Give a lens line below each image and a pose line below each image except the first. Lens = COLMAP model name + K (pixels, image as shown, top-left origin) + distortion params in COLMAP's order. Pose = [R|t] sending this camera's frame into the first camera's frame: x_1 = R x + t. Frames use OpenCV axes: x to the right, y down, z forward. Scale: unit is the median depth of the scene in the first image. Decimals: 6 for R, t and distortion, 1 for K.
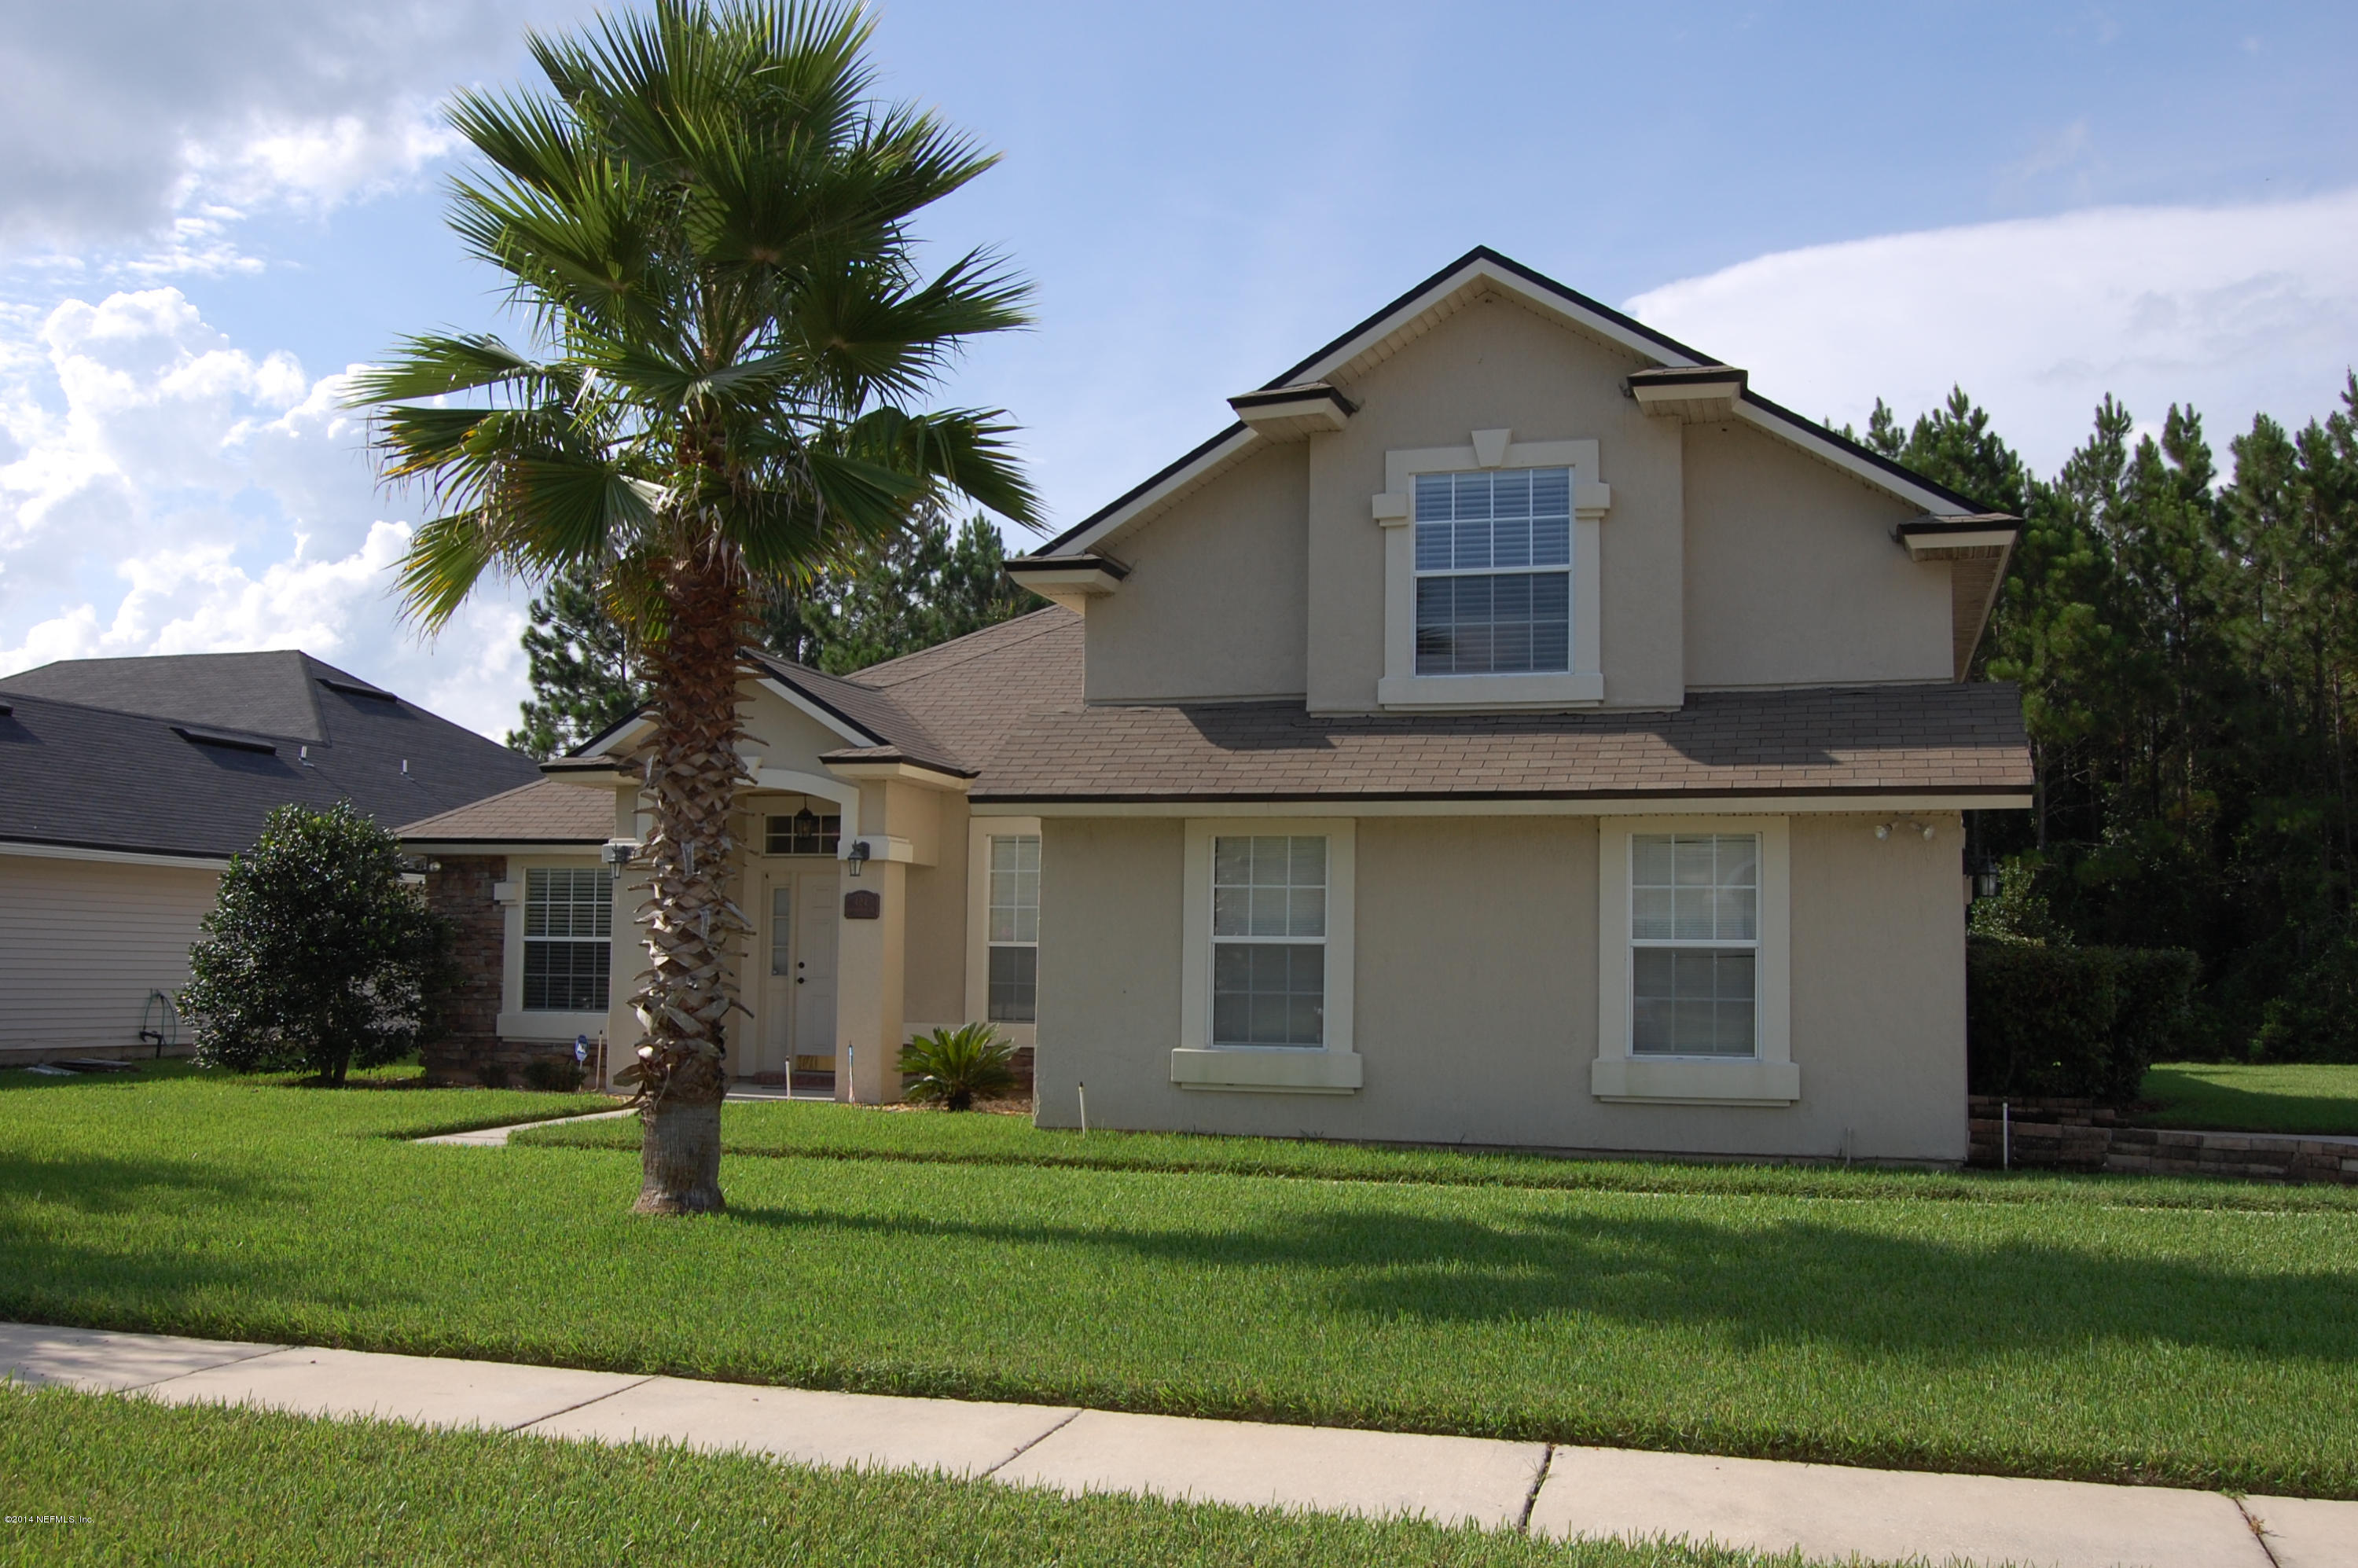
lens RADIAL K [[2166.9, 0, 1176.9], [0, 2166.9, 780.8], [0, 0, 1]] dist [-0.062252, 0.000000]
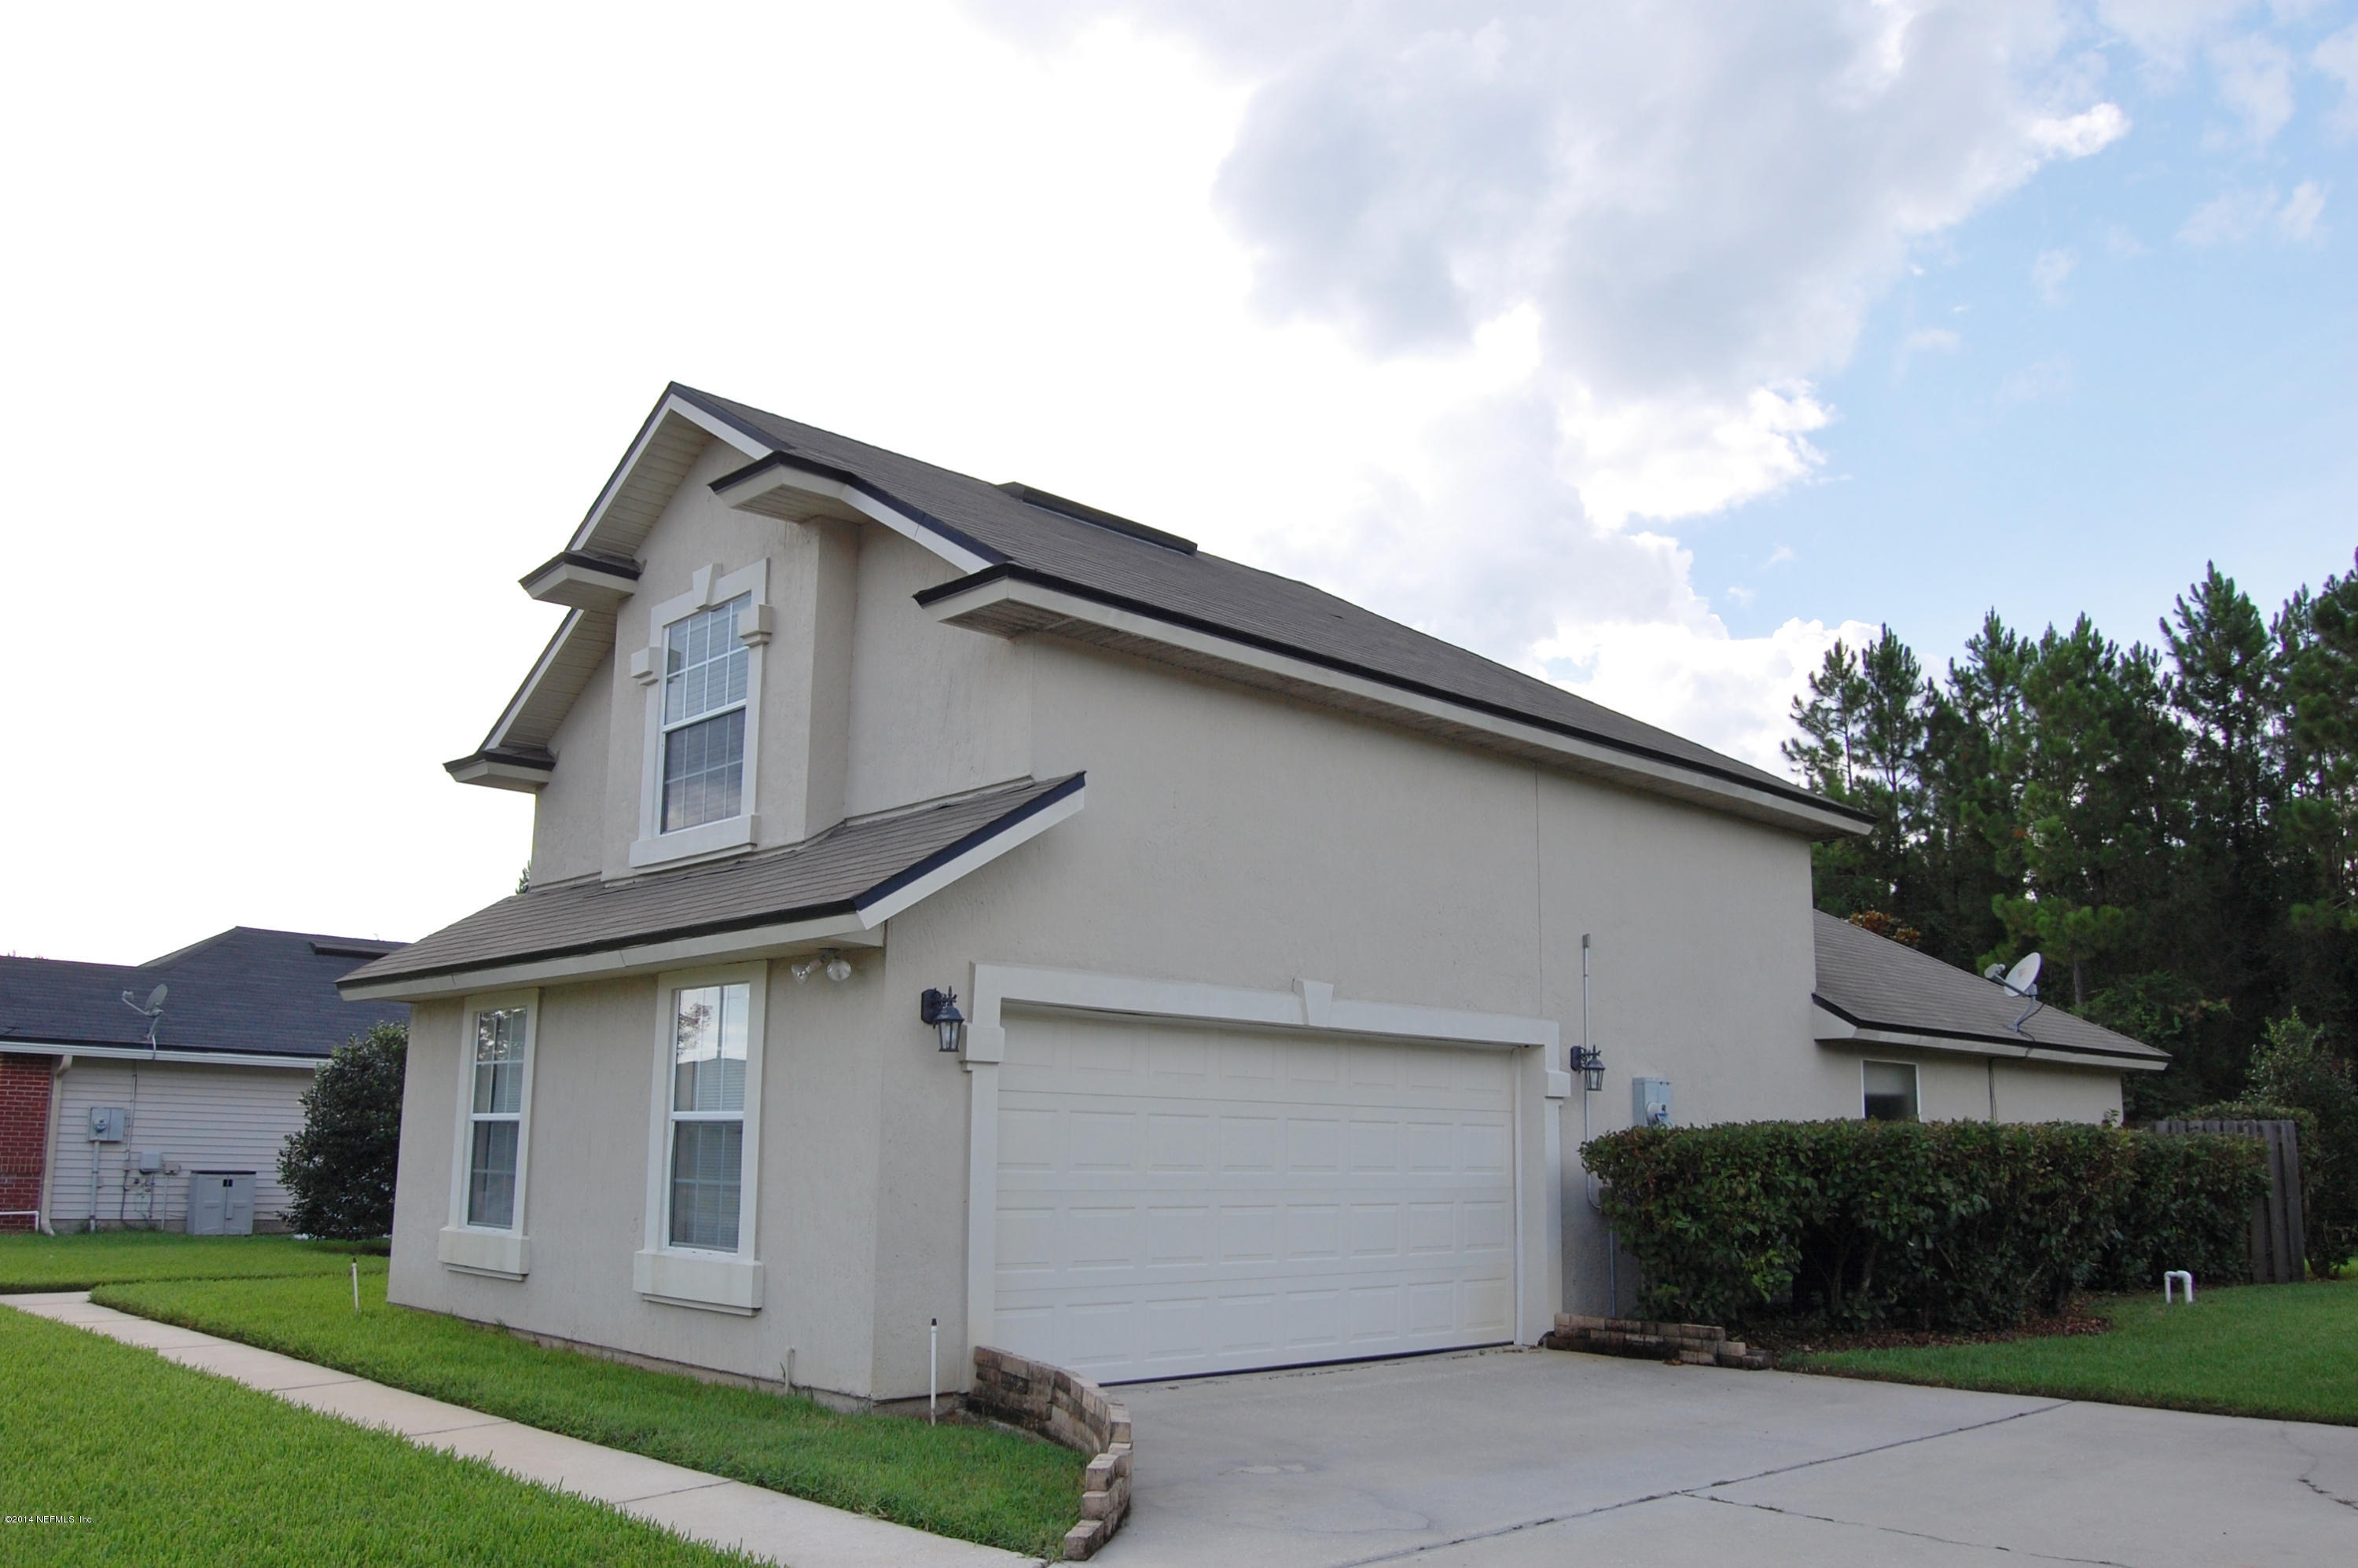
lens RADIAL K [[1849.1, 0, 1177.9], [0, 1849.1, 783.2], [0, 0, 1]] dist [-0.093611, 0.040026]
pose [[0.878256, -0.096735, -0.468304, 0.598303], [0.040988, 0.990949, -0.127826, 0.035944], [0.476431, 0.093069, 0.874272, 0.350953]]
